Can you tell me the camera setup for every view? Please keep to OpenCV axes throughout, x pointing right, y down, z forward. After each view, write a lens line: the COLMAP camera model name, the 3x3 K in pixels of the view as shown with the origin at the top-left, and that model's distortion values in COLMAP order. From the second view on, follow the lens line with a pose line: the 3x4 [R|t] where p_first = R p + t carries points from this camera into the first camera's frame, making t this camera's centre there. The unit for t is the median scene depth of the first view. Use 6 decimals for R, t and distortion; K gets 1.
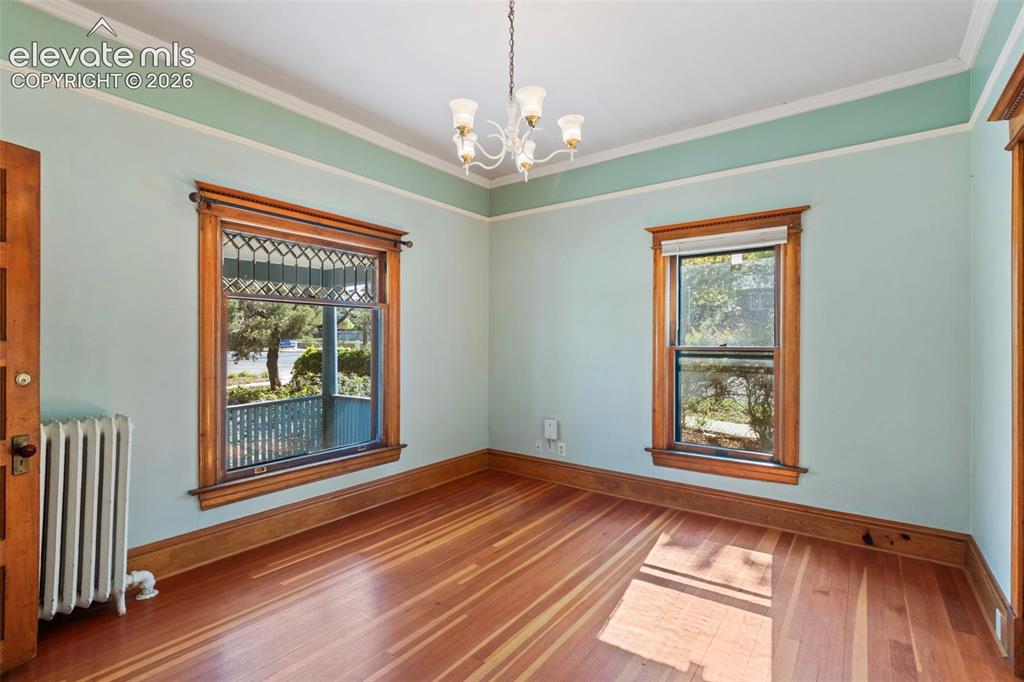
lens RADIAL K [[477.1, 0, 506.7], [0, 477.1, 337.1], [0, 0, 1]] dist [-0.006014, -0.001540]
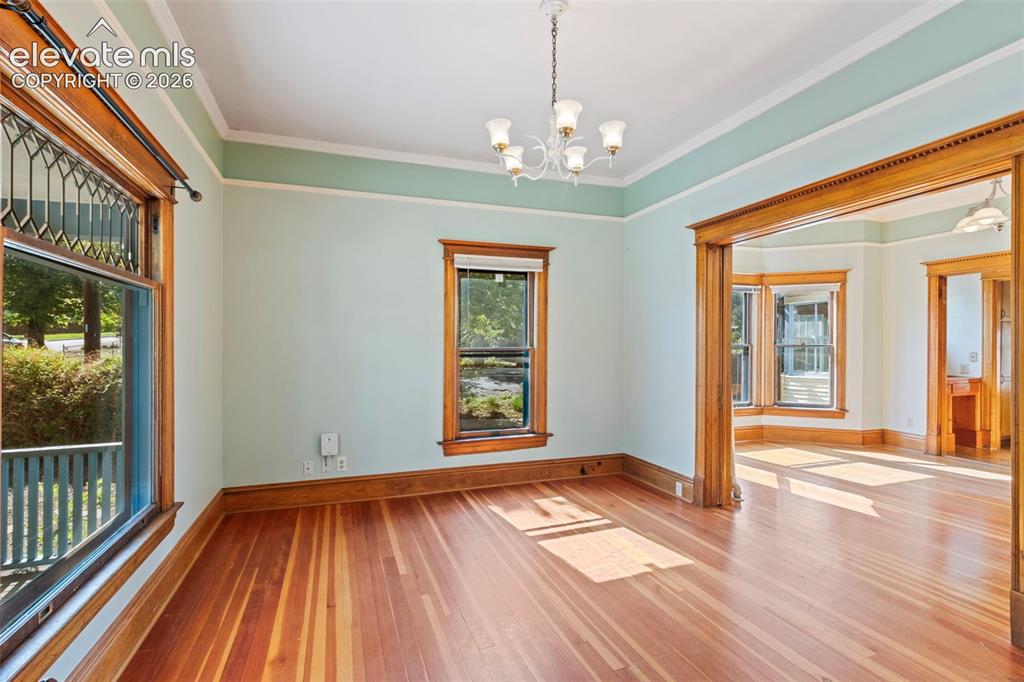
lens RADIAL K [[477.1, 0, 499.4], [0, 477.1, 345.2], [0, 0, 1]] dist [-0.006014, -0.001540]
pose [[0.549878, -0.004510, 0.835233, -0.578778], [-0.003903, 0.999961, 0.007968, 0.003152], [-0.835236, -0.007642, 0.549839, 0.315456]]
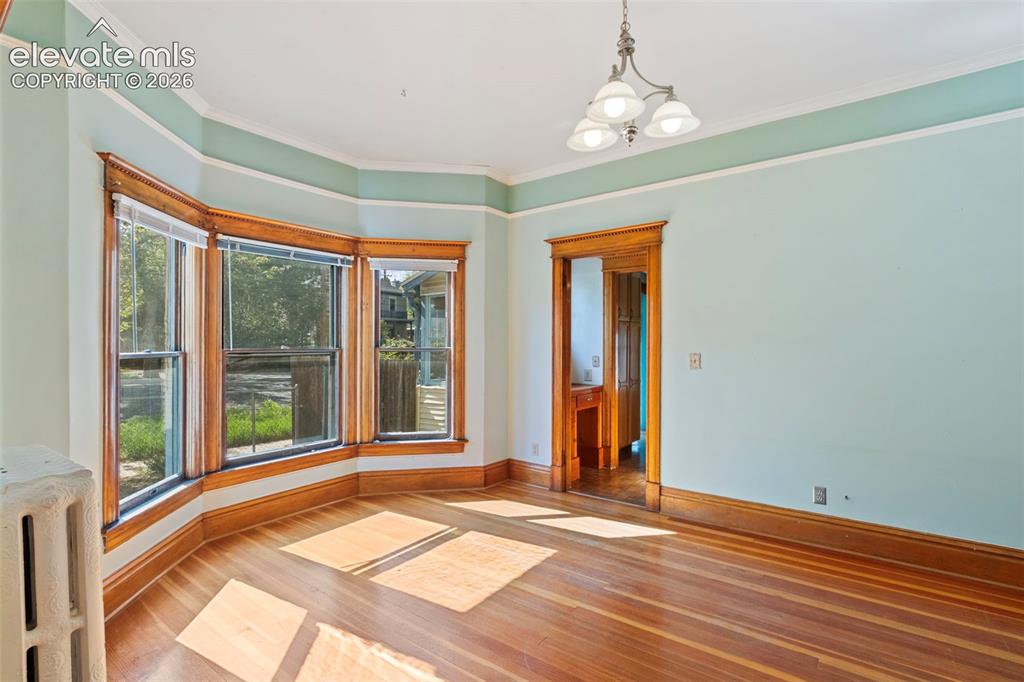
lens RADIAL K [[477.1, 0, 502.2], [0, 477.1, 346.5], [0, 0, 1]] dist [-0.006014, -0.001540]
pose [[-0.011068, -0.008015, 0.999907, 0.295662], [-0.005913, 0.999951, 0.007950, -0.003311], [-0.999921, -0.005825, -0.011115, 0.136721]]
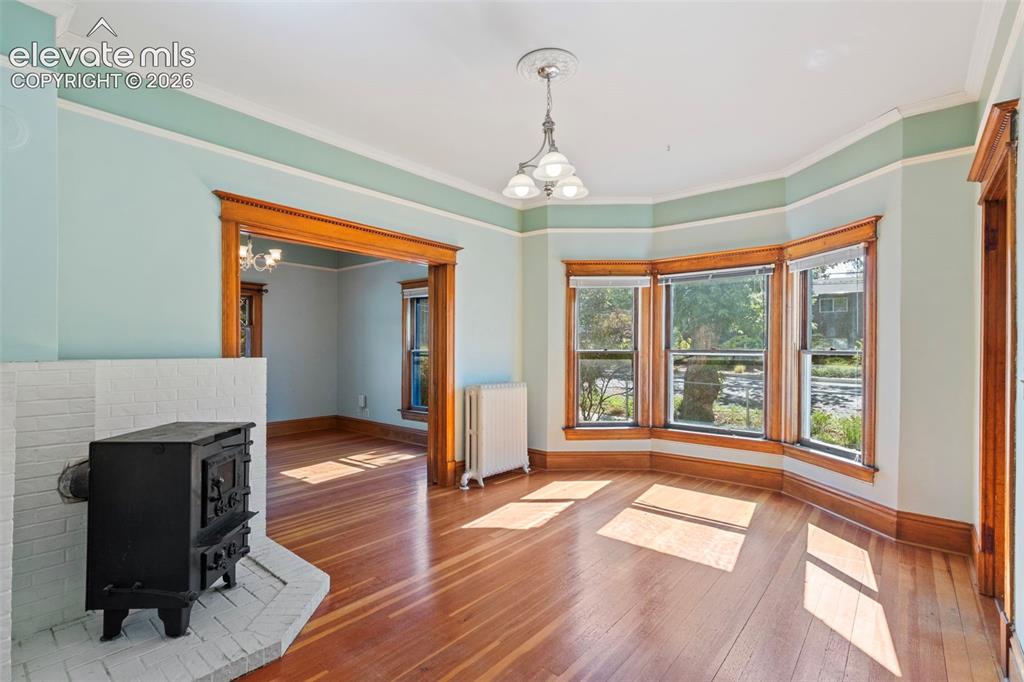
lens RADIAL K [[477.1, 0, 497.3], [0, 477.1, 344.0], [0, 0, 1]] dist [-0.006014, -0.001540]
pose [[0.998845, -0.002385, -0.047999, 0.791315], [0.002622, 0.999985, 0.004884, -0.011429], [0.047987, -0.005004, 0.998835, -0.758154]]
